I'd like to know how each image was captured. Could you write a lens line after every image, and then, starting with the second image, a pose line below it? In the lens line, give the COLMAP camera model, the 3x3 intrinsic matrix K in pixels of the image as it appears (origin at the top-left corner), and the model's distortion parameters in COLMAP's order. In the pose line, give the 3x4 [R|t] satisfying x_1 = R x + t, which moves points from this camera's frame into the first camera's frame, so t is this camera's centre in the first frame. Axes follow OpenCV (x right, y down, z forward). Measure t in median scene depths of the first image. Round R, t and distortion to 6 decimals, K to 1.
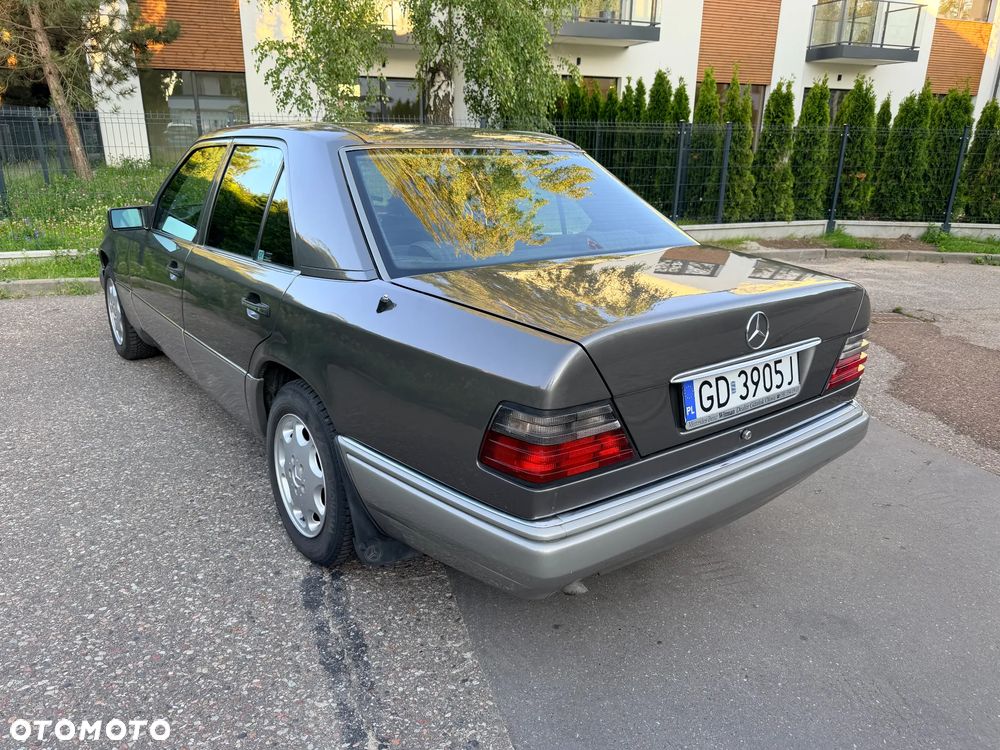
lens RADIAL K [[710.3, 0, 503.5], [0, 710.3, 382.4], [0, 0, 1]] dist [0.021893, -0.026798]
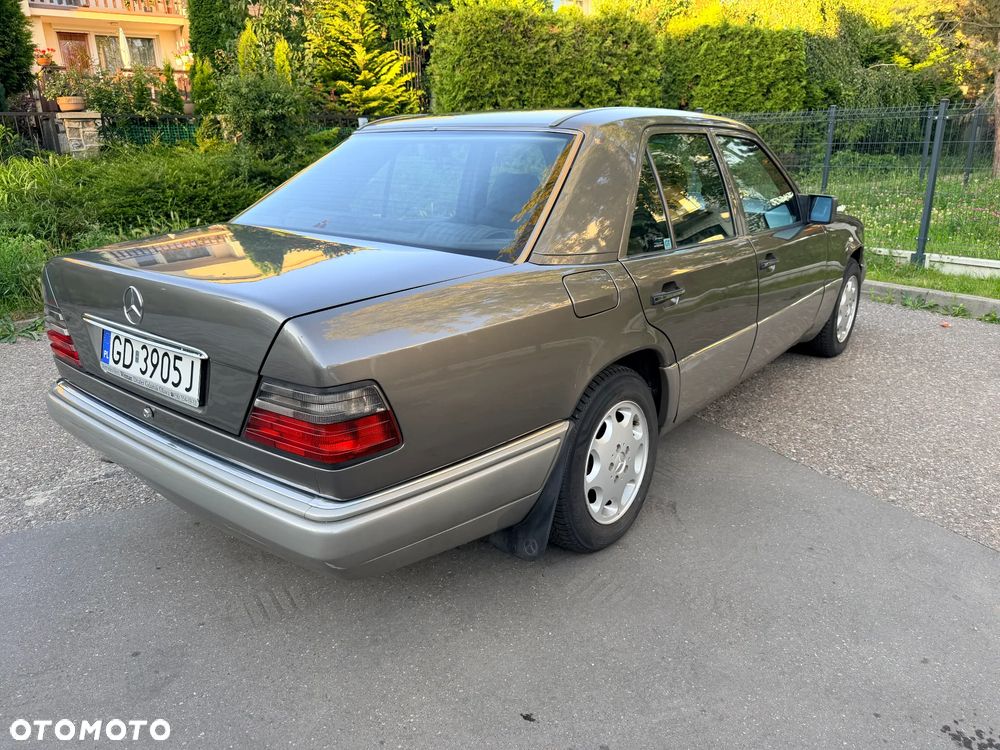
lens RADIAL K [[710.3, 0, 501.8], [0, 710.3, 379.0], [0, 0, 1]] dist [0.021893, -0.026798]
pose [[0.235103, 0.286095, -0.928911, 0.286480], [-0.295646, 0.931465, 0.212055, -0.068316], [0.925916, 0.224774, 0.303573, 0.240014]]
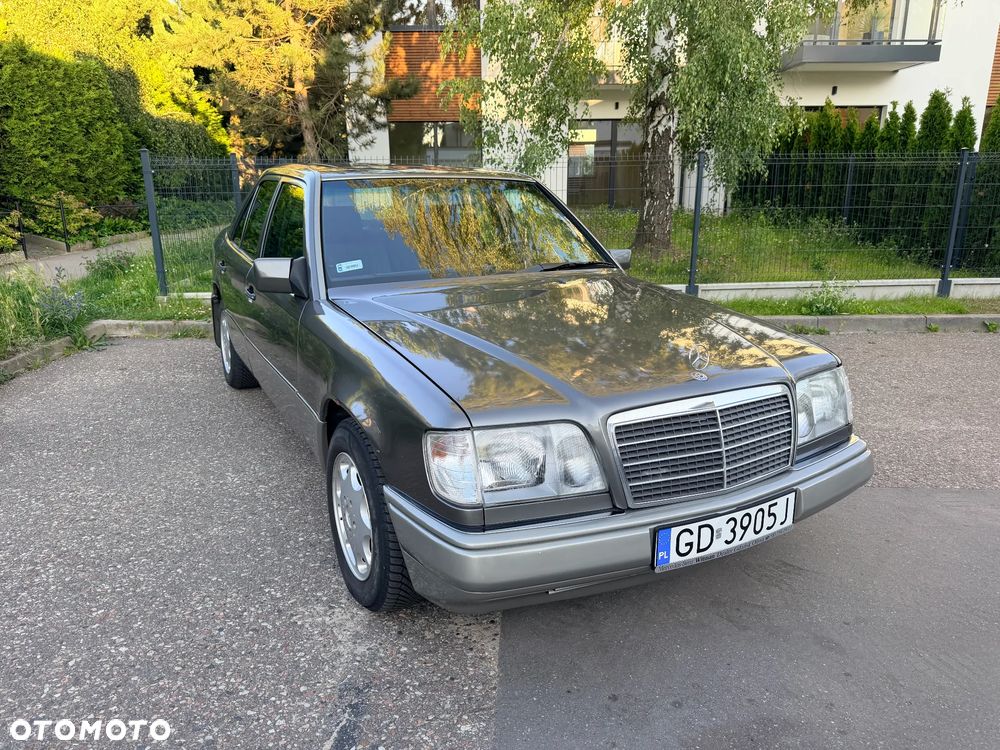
lens RADIAL K [[710.3, 0, 505.0], [0, 710.3, 382.4], [0, 0, 1]] dist [0.021893, -0.026798]
pose [[0.948904, 0.066203, -0.308543, 0.025708], [-0.083259, 0.995624, -0.042431, -0.029643], [0.304384, 0.065952, 0.950263, 0.099798]]
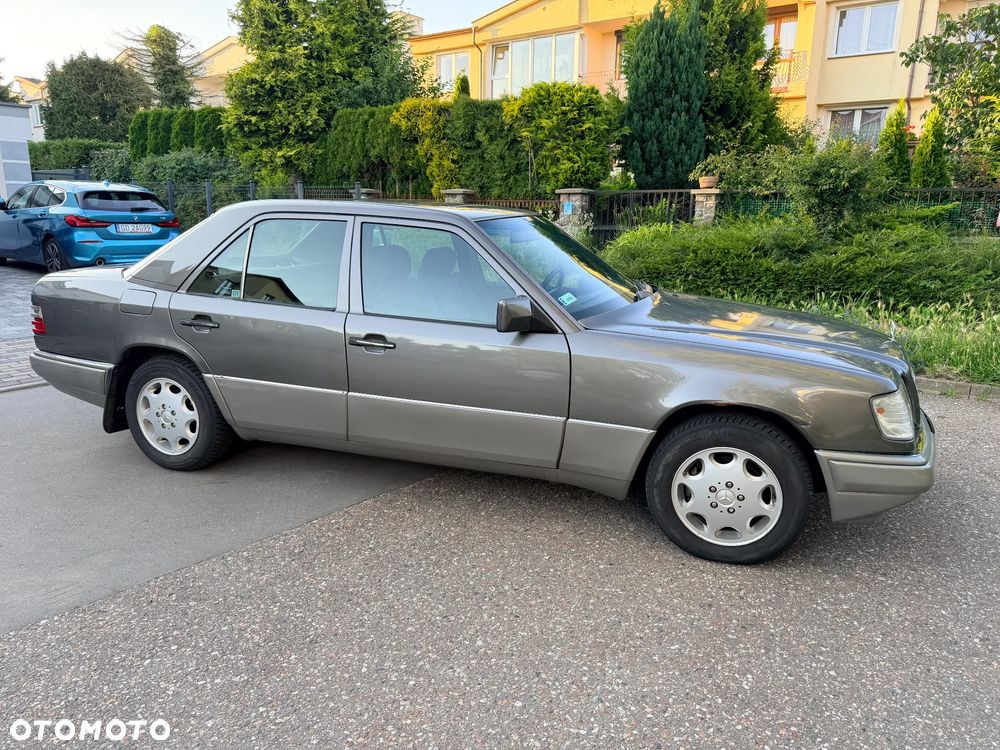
lens RADIAL K [[710.3, 0, 498.2], [0, 710.3, 384.7], [0, 0, 1]] dist [0.021893, -0.026798]
pose [[-0.846525, 0.098398, -0.523176, 0.120361], [-0.198029, 0.854036, 0.481047, -0.246167], [0.494145, 0.510823, -0.703477, 0.729792]]
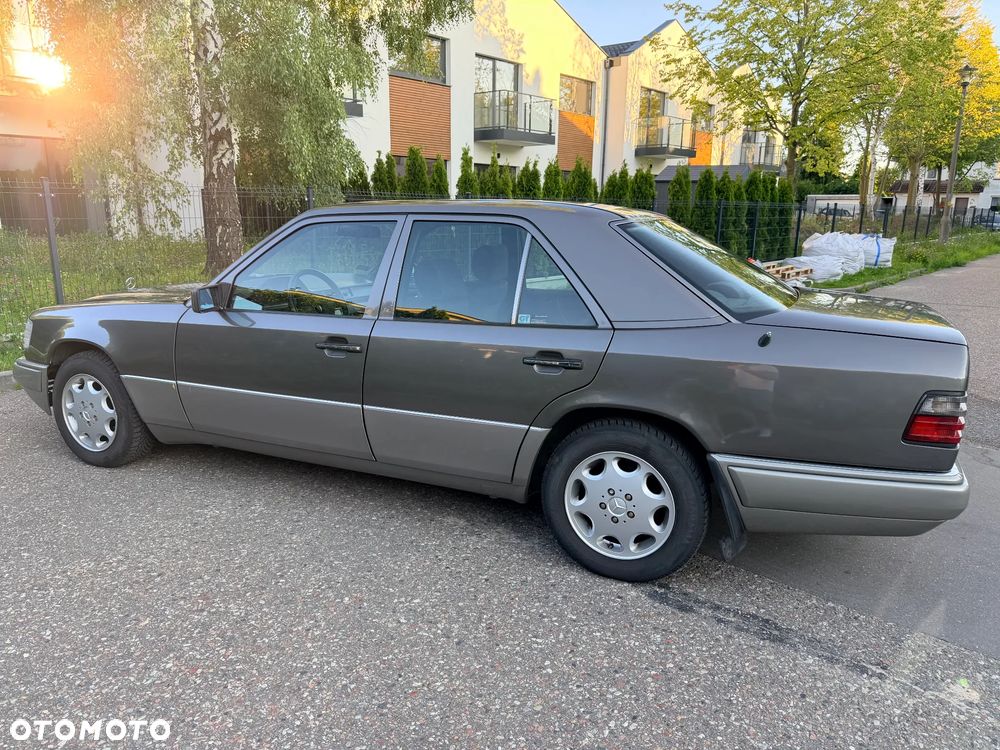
lens RADIAL K [[710.3, 0, 497.9], [0, 710.3, 381.7], [0, 0, 1]] dist [0.021893, -0.026798]
pose [[0.879098, -0.115387, 0.462463, -0.243521], [0.154540, 0.986842, -0.047543, -0.010200], [-0.450892, 0.113264, 0.885363, 0.017748]]
